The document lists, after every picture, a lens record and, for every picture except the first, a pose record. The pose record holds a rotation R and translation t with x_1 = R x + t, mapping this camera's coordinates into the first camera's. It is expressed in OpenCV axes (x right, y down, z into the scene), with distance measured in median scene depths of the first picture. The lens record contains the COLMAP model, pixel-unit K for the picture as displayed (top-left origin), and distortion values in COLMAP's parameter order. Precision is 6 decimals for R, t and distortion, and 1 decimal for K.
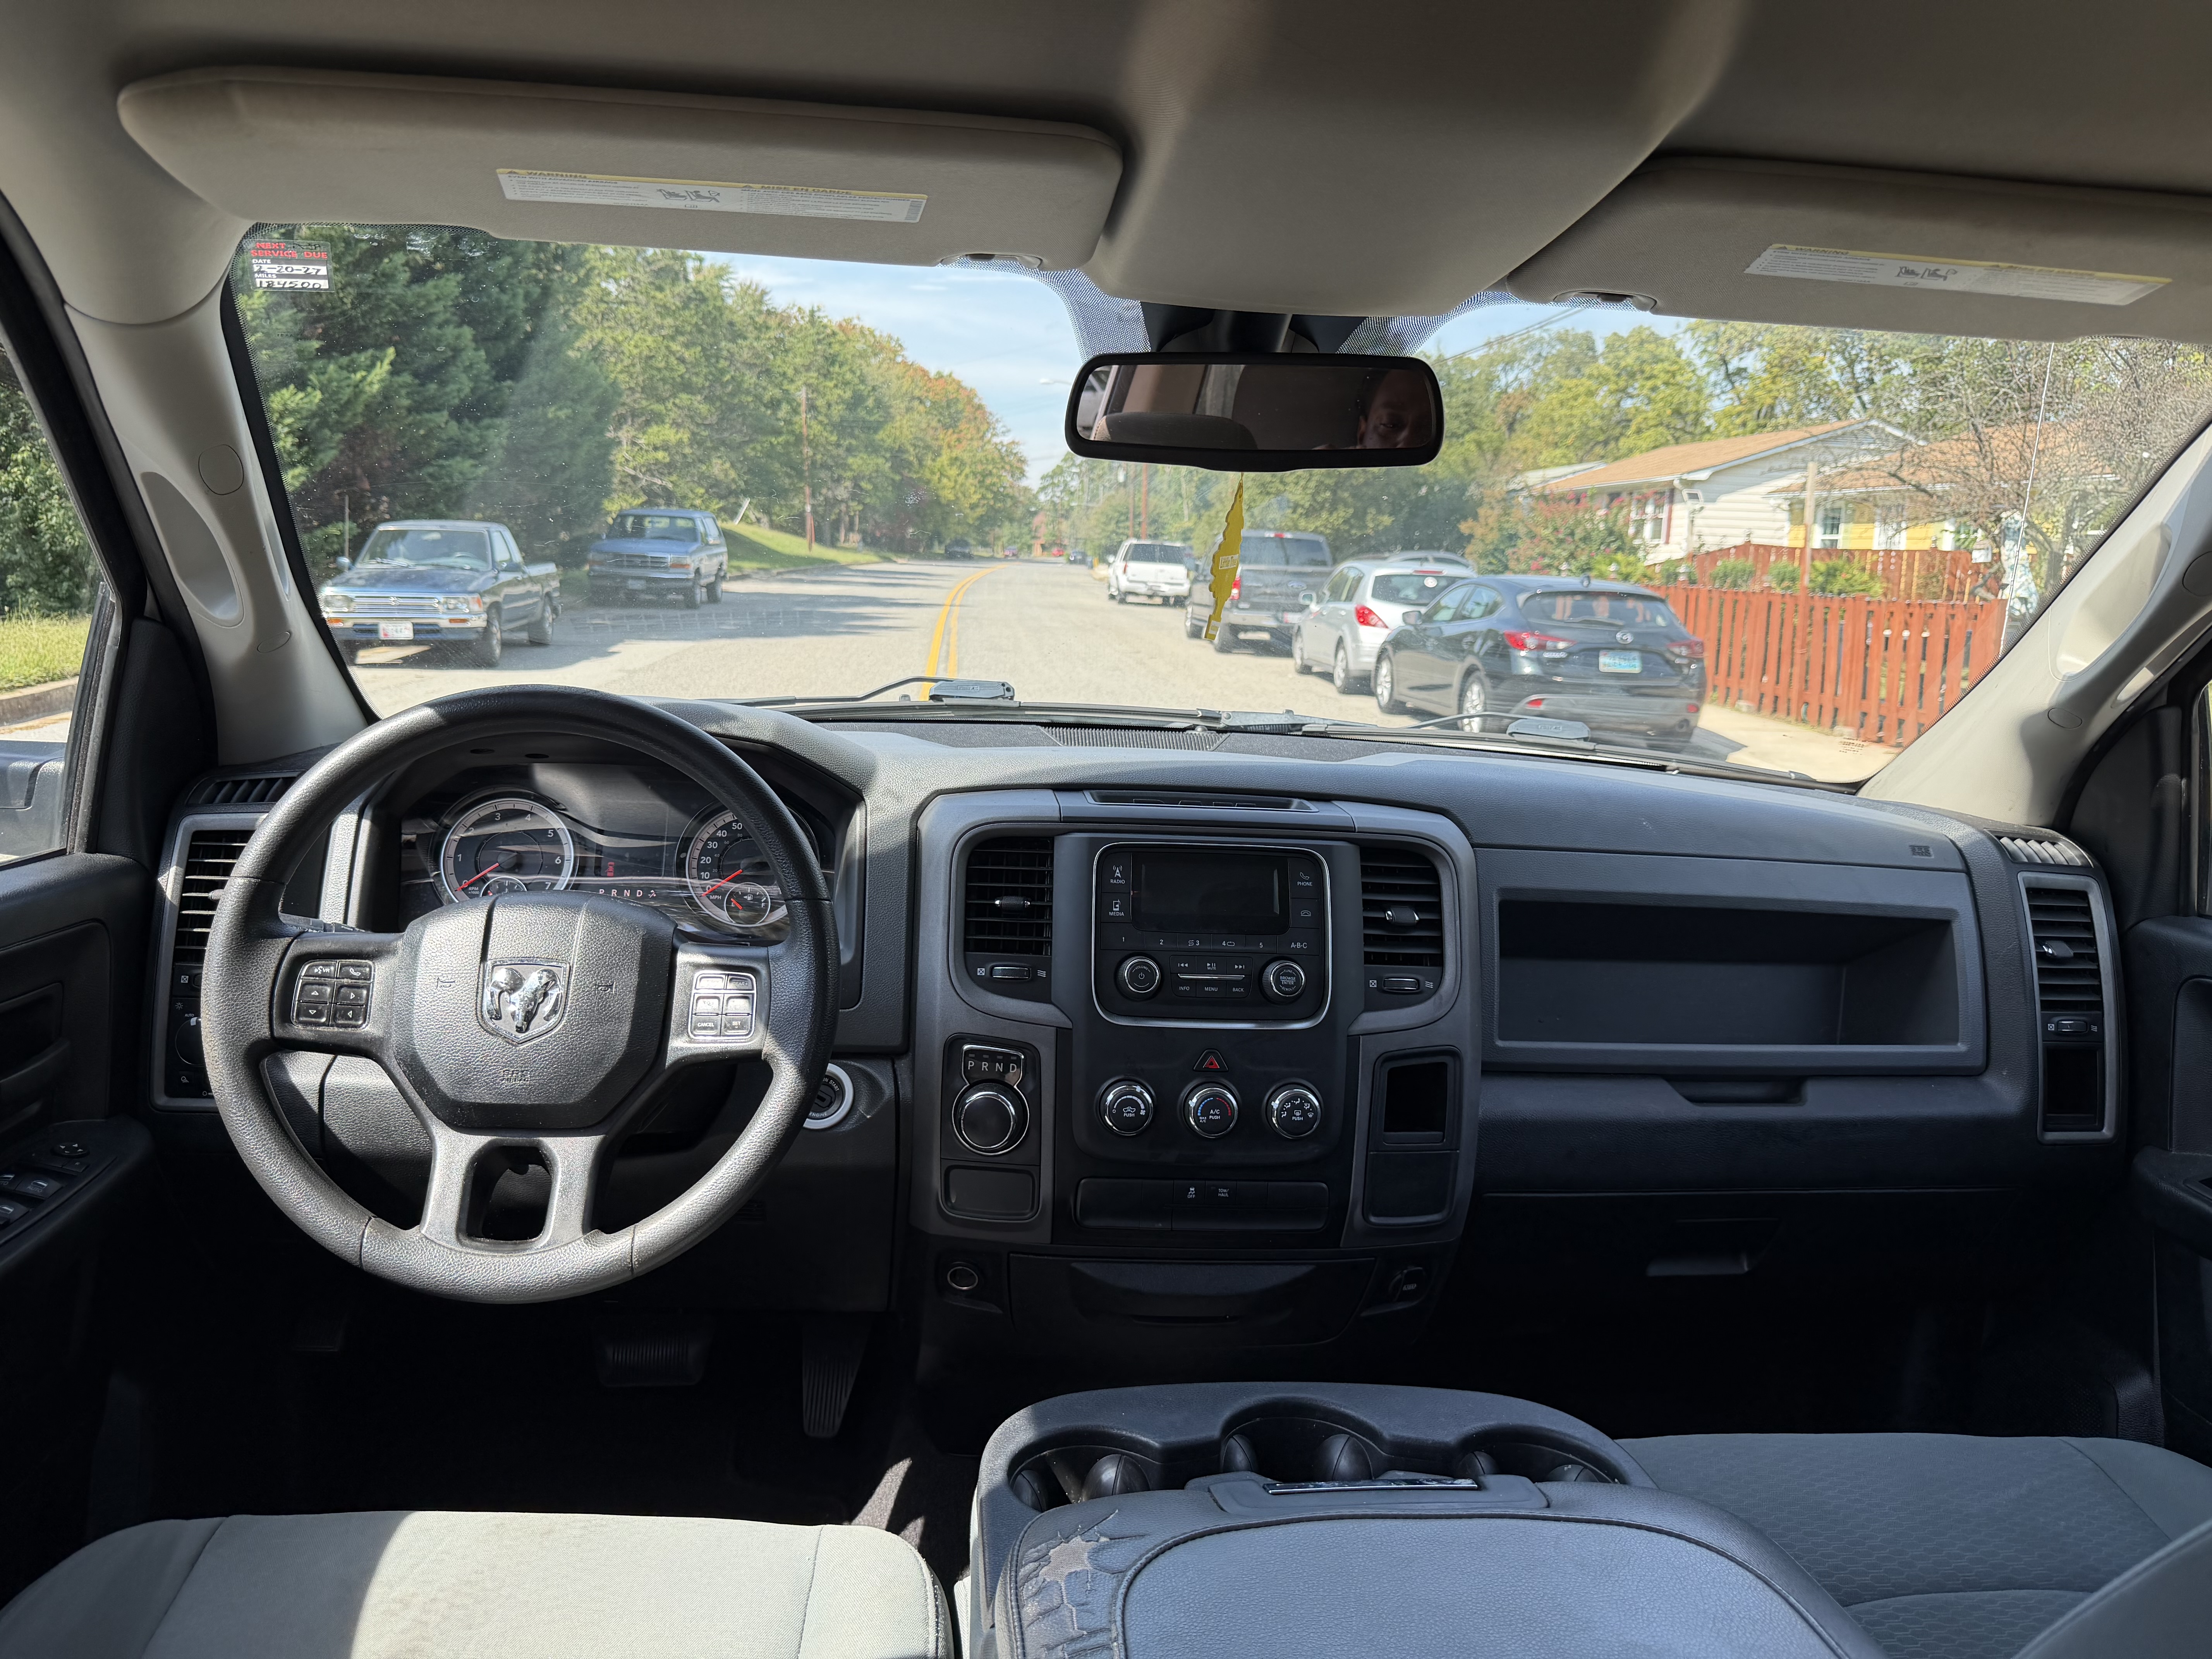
lens RADIAL K [[1561.6, 0, 1106.0], [0, 1561.6, 829.5], [0, 0, 1]] dist [0.064248, -0.224938]
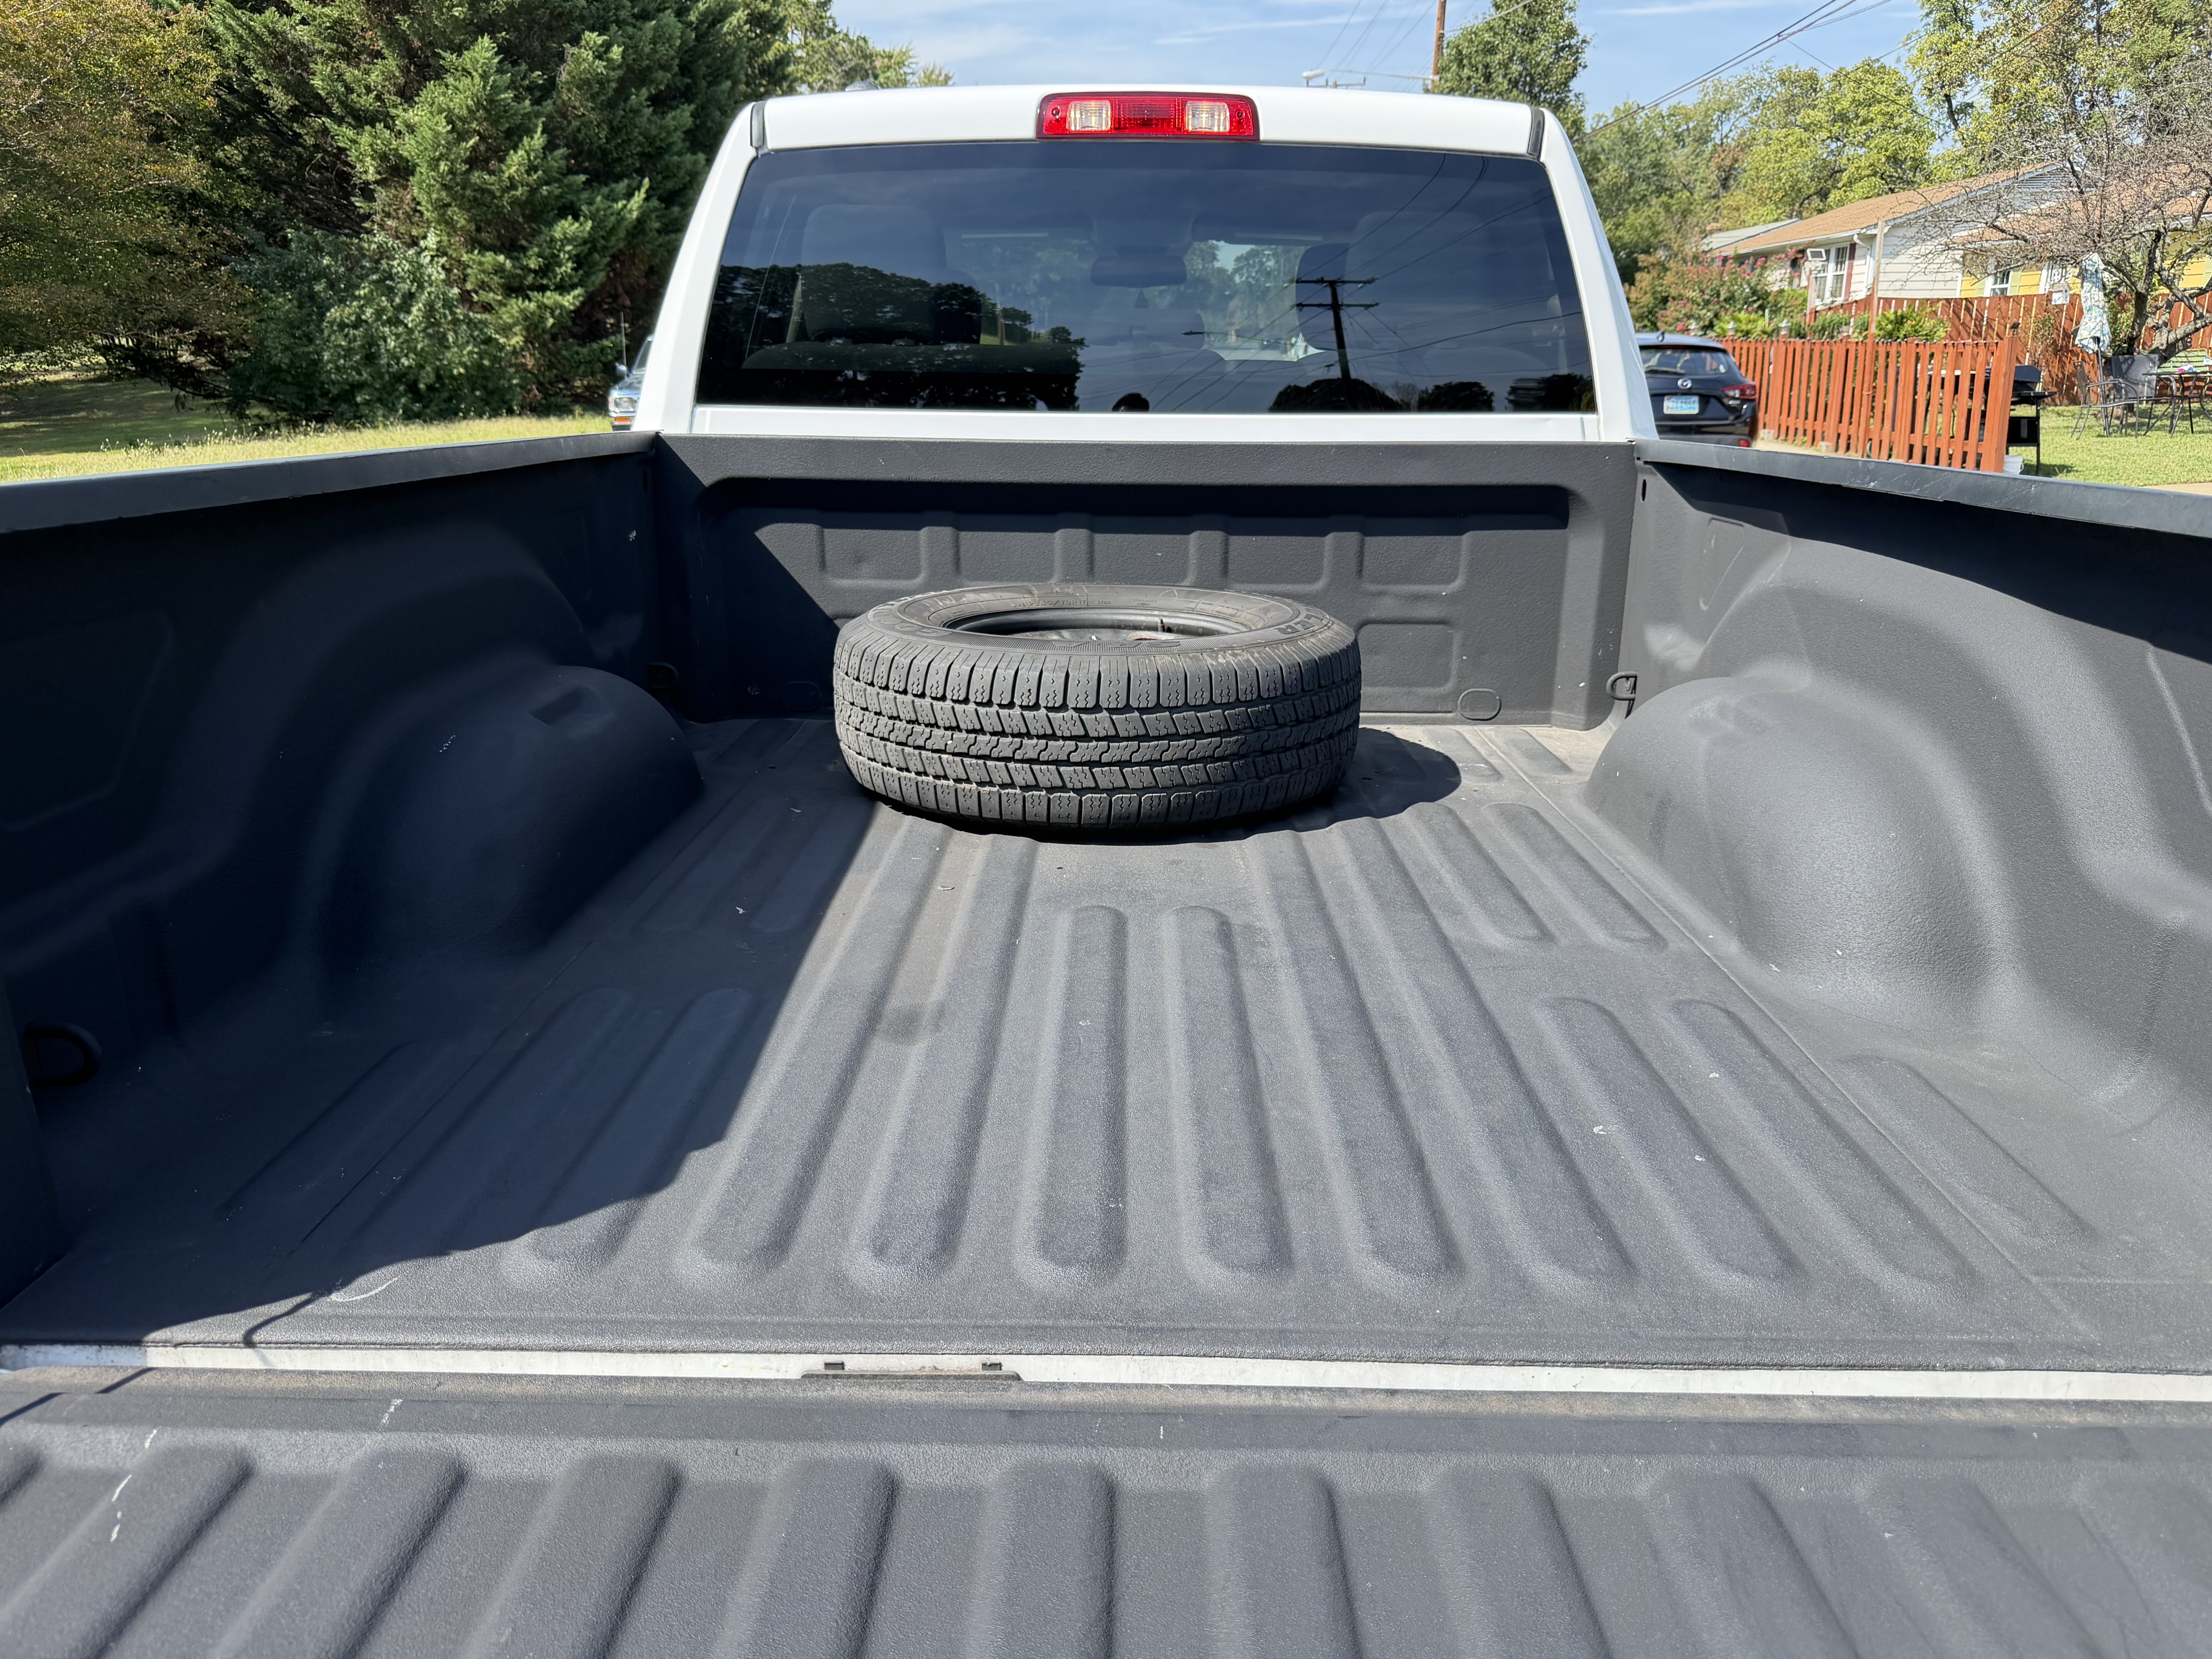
lens RADIAL K [[1571.5, 0, 1111.4], [0, 1571.5, 839.9], [0, 0, 1]] dist [-0.005012, -0.009382]
pose [[0.992307, -0.006414, -0.123631, 0.013673], [0.022630, 0.991228, 0.130209, 0.018704], [0.121712, -0.132005, 0.983748, -0.091171]]
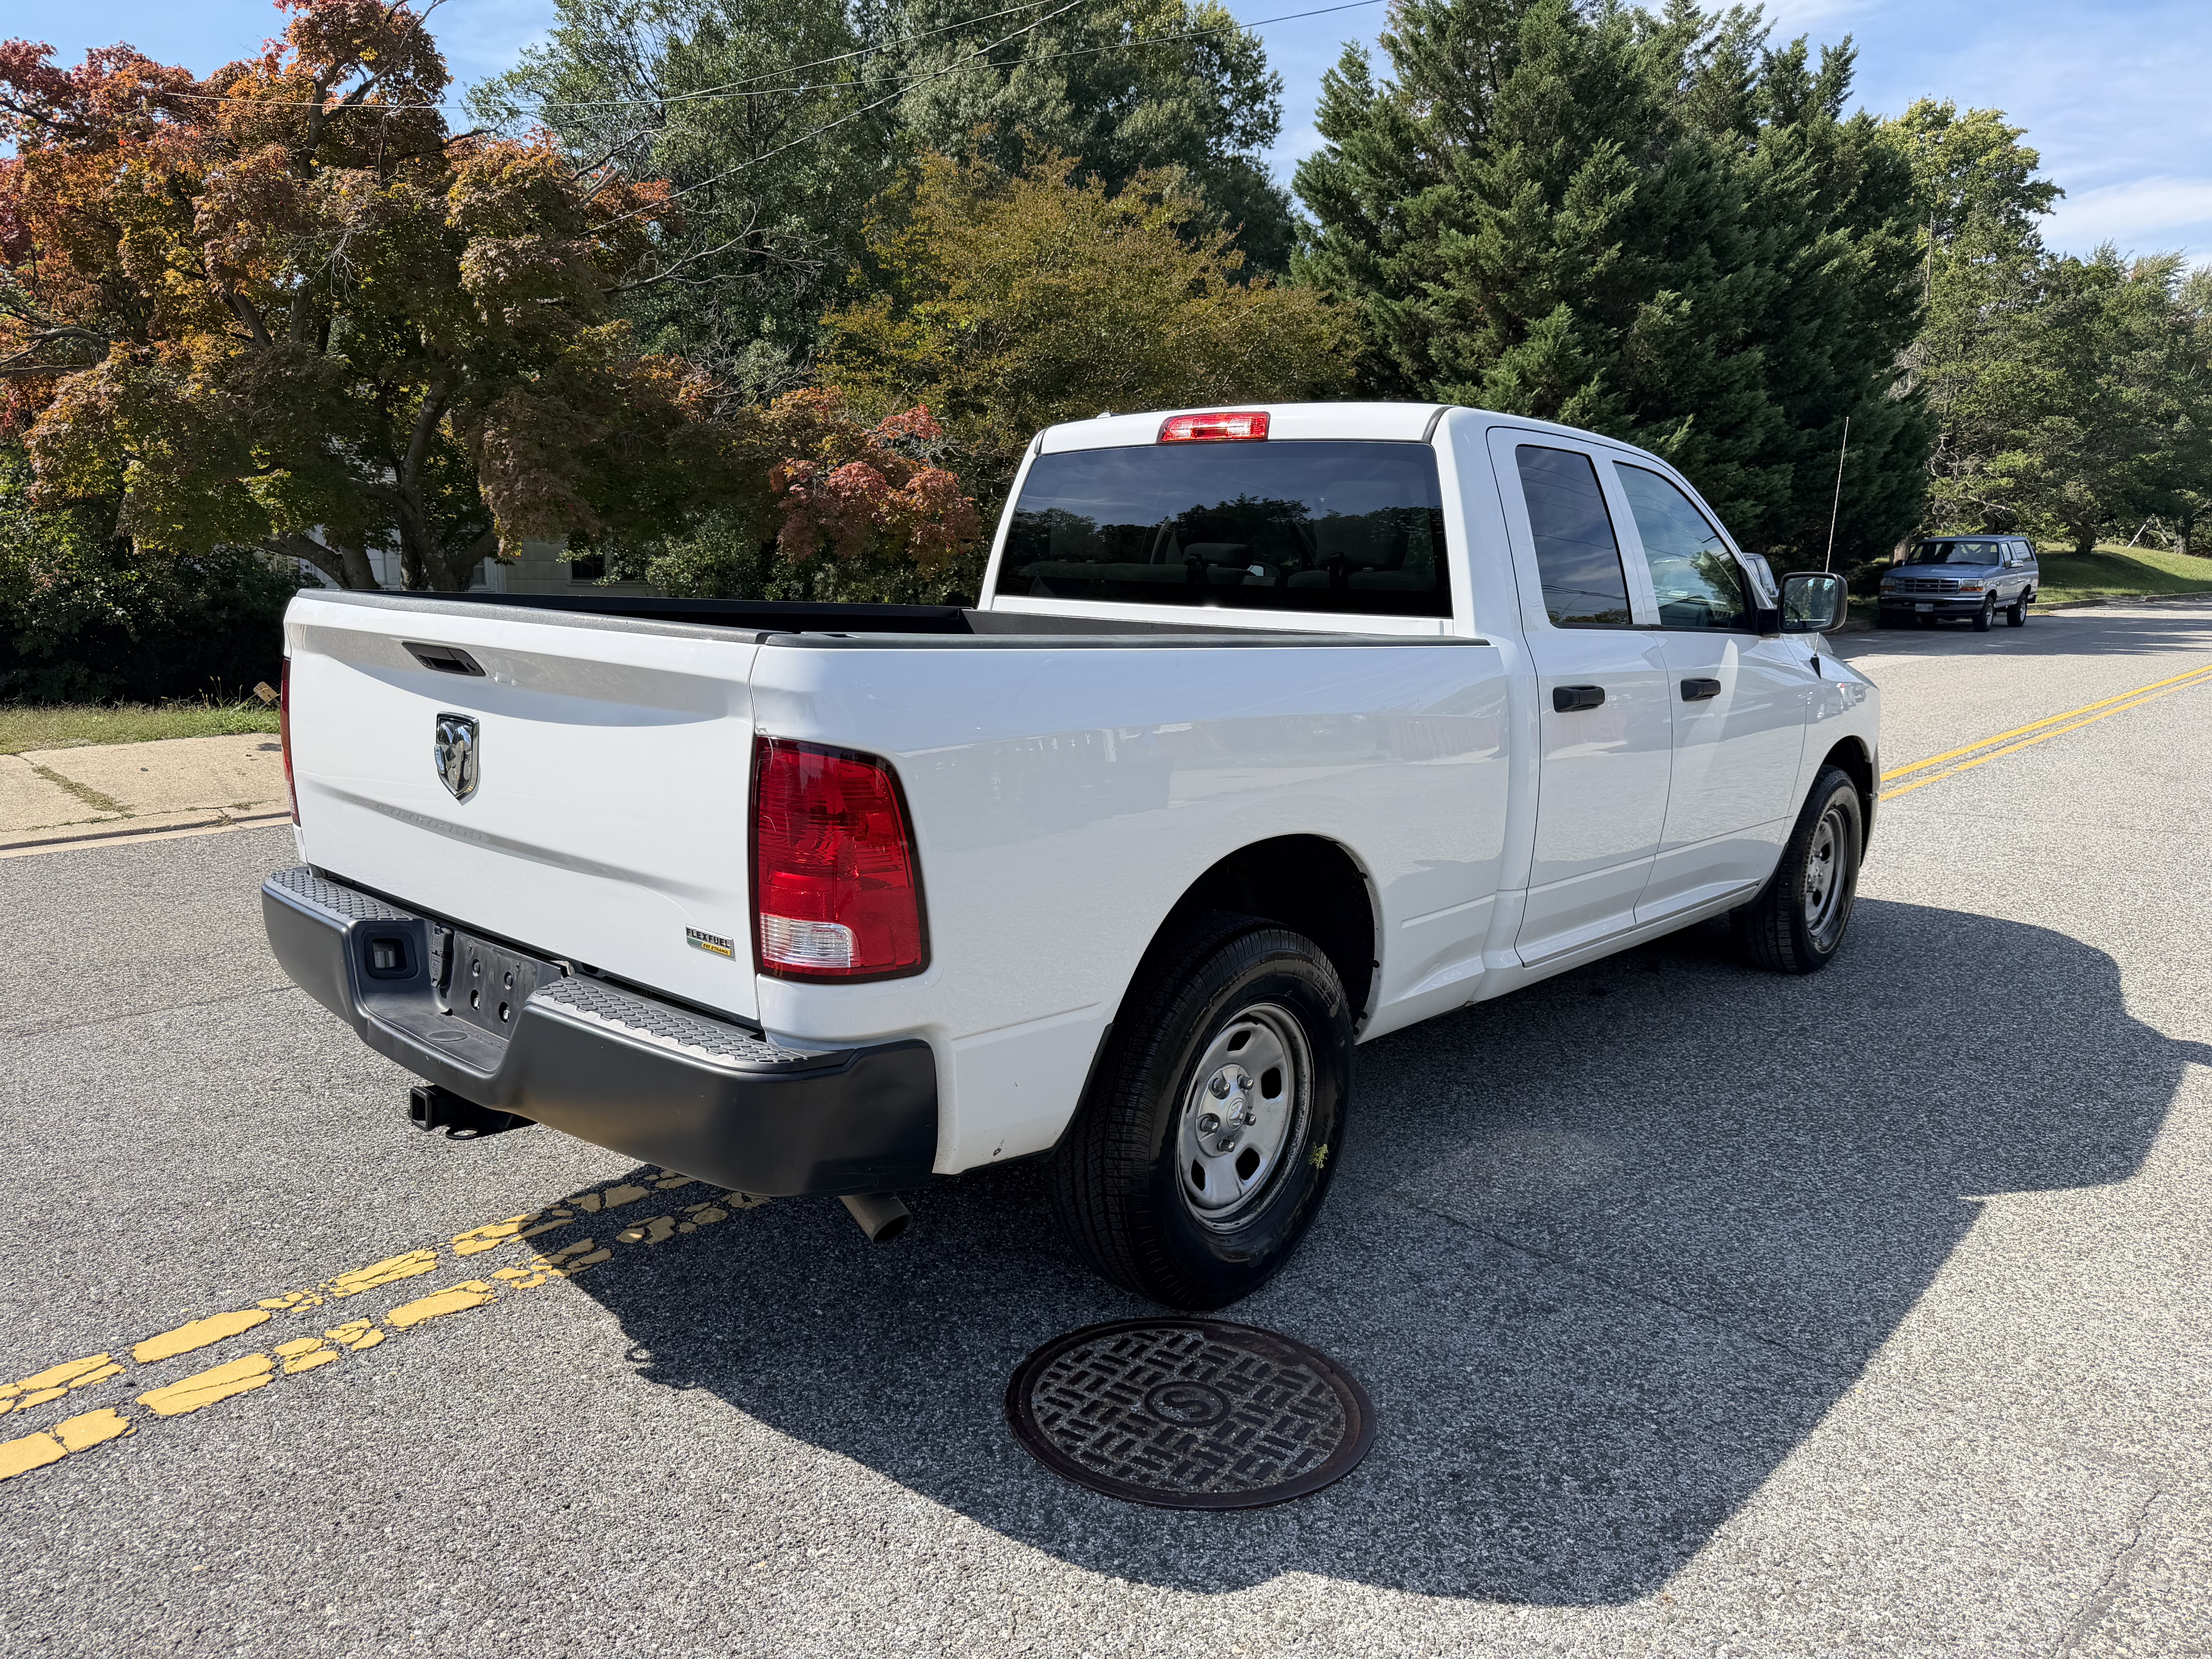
lens RADIAL K [[1571.5, 0, 1111.4], [0, 1571.5, 839.9], [0, 0, 1]] dist [-0.005012, -0.009382]
pose [[0.678301, 0.098173, -0.728196, 0.097496], [-0.109829, 0.993447, 0.031630, 0.022993], [0.726530, 0.058522, 0.684638, -0.099448]]
